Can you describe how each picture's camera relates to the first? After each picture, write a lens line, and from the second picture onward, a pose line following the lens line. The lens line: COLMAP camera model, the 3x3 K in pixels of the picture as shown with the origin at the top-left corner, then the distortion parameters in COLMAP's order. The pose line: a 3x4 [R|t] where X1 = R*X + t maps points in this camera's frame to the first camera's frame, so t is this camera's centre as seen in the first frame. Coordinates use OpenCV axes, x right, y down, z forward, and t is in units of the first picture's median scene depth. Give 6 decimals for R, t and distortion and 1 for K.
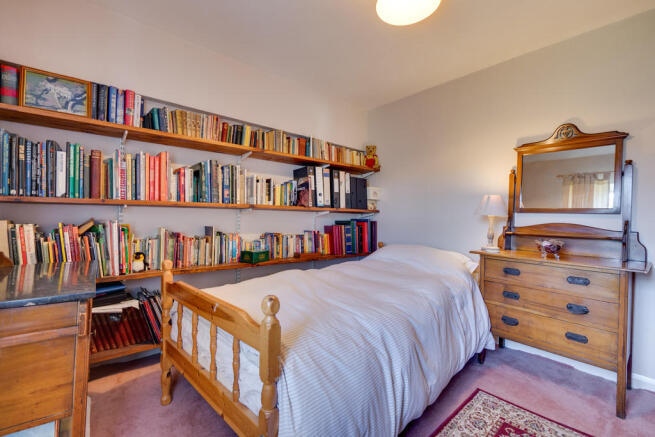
lens RADIAL K [[291.0, 0, 327.5], [0, 291.0, 218.5], [0, 0, 1]] dist [-0.008423, 0.000713]
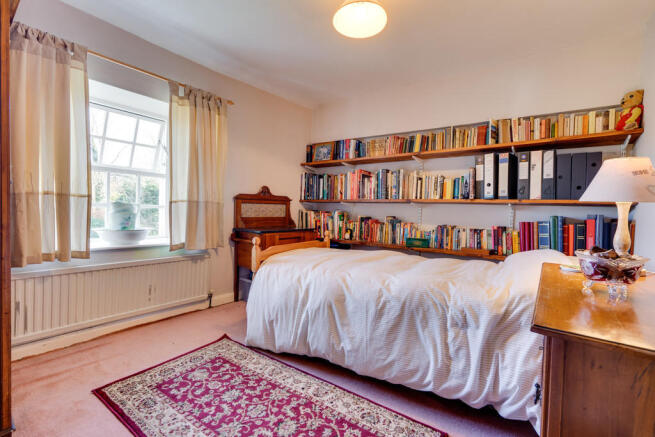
lens RADIAL K [[291.0, 0, 327.5], [0, 291.0, 218.5], [0, 0, 1]] dist [-0.008423, 0.000713]
pose [[0.223746, 0.024251, -0.974346, 0.729068], [-0.025754, 0.999488, 0.018962, 0.016022], [0.974307, 0.020851, 0.224256, 0.325616]]
